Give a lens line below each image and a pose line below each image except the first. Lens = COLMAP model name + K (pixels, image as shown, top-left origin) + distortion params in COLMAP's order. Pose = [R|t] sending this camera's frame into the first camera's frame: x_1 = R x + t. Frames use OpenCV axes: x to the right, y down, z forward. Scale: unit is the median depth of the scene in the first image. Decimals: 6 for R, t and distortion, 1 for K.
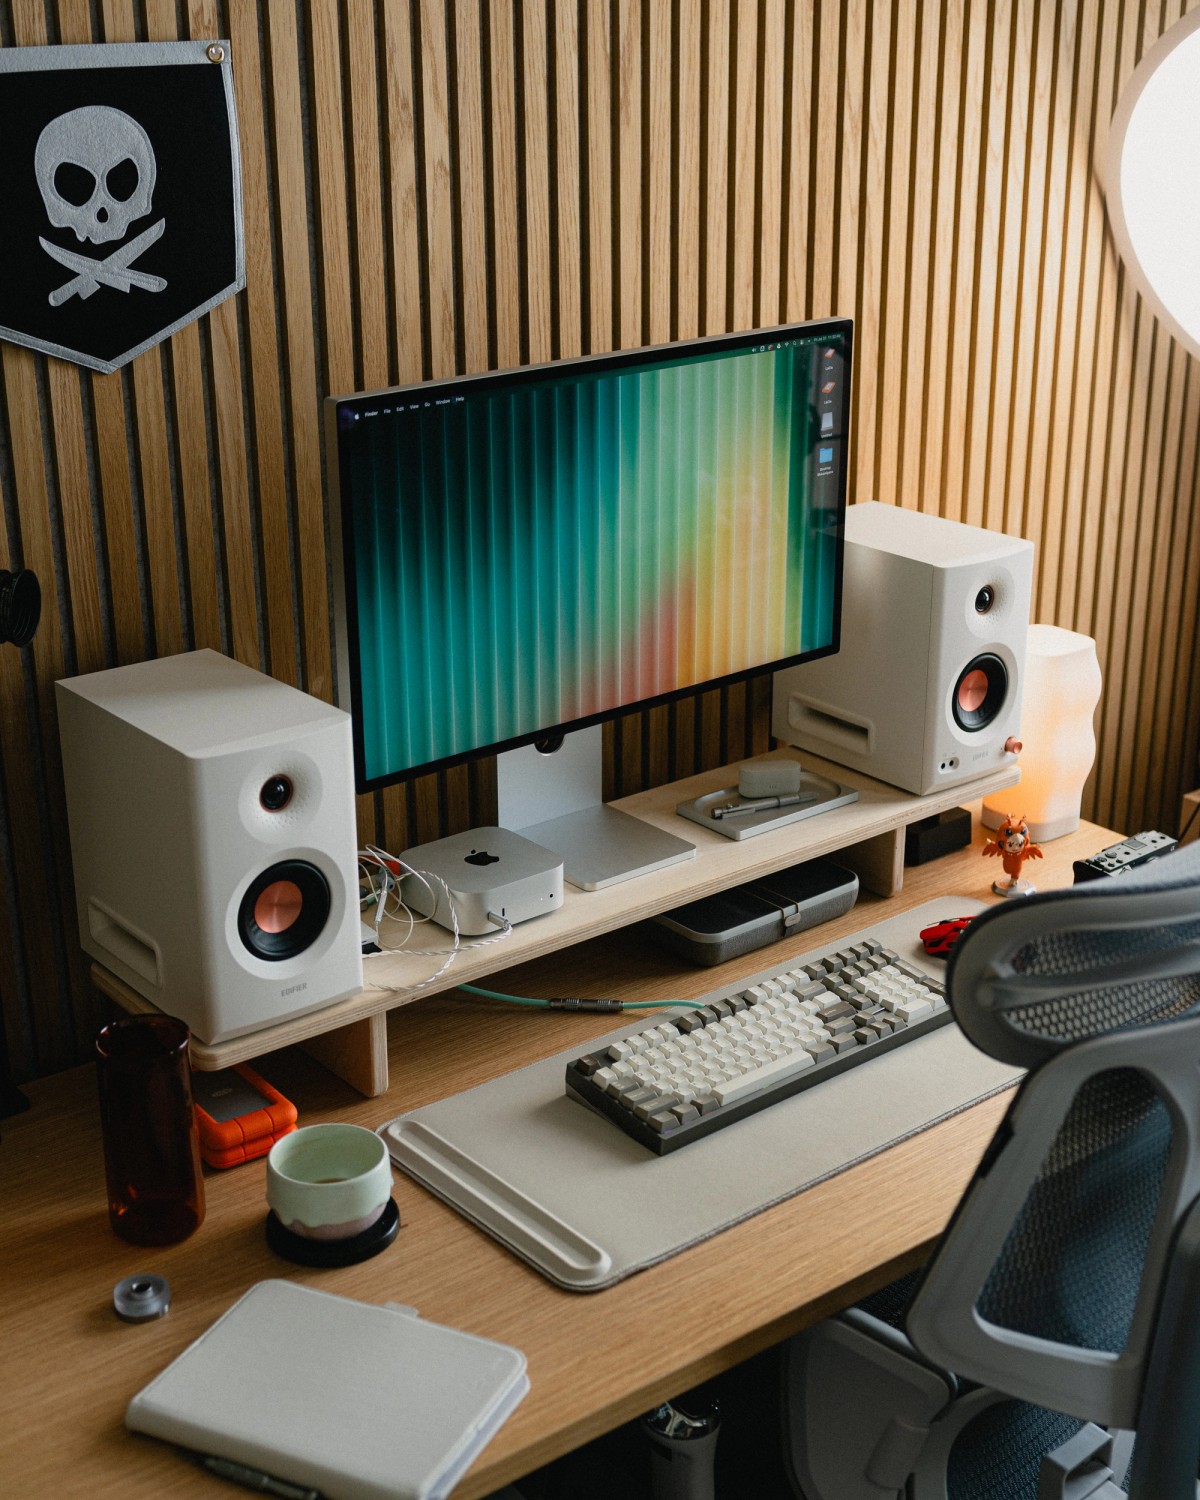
lens RADIAL K [[2048.2, 0, 516.1], [0, 2048.2, 804.2], [0, 0, 1]] dist [-0.002092, 0.000000]
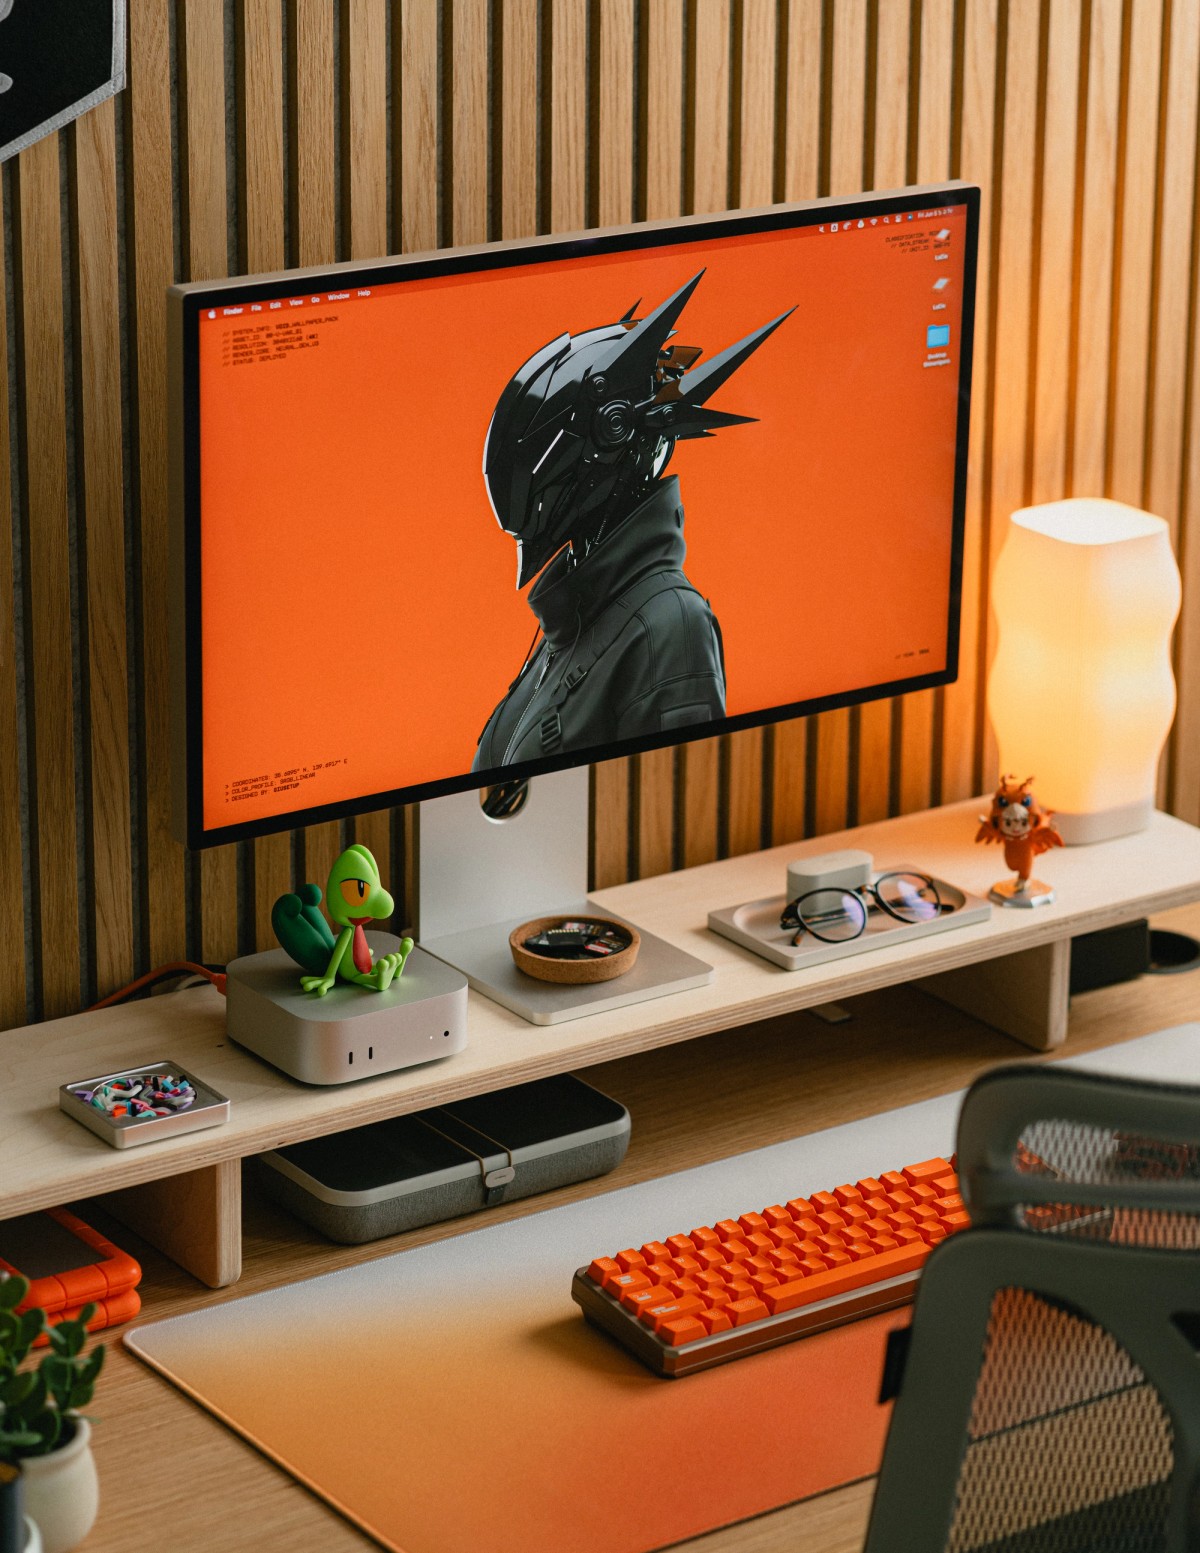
lens RADIAL K [[4370.7, 0, 607.1], [0, 4370.7, 778.6], [0, 0, 1]] dist [-0.094976, 0.000000]
pose [[0.999144, 0.038303, -0.015624, 0.058233], [-0.038860, 0.998557, -0.037059, 0.027137], [0.014182, 0.037634, 0.999191, -0.437539]]
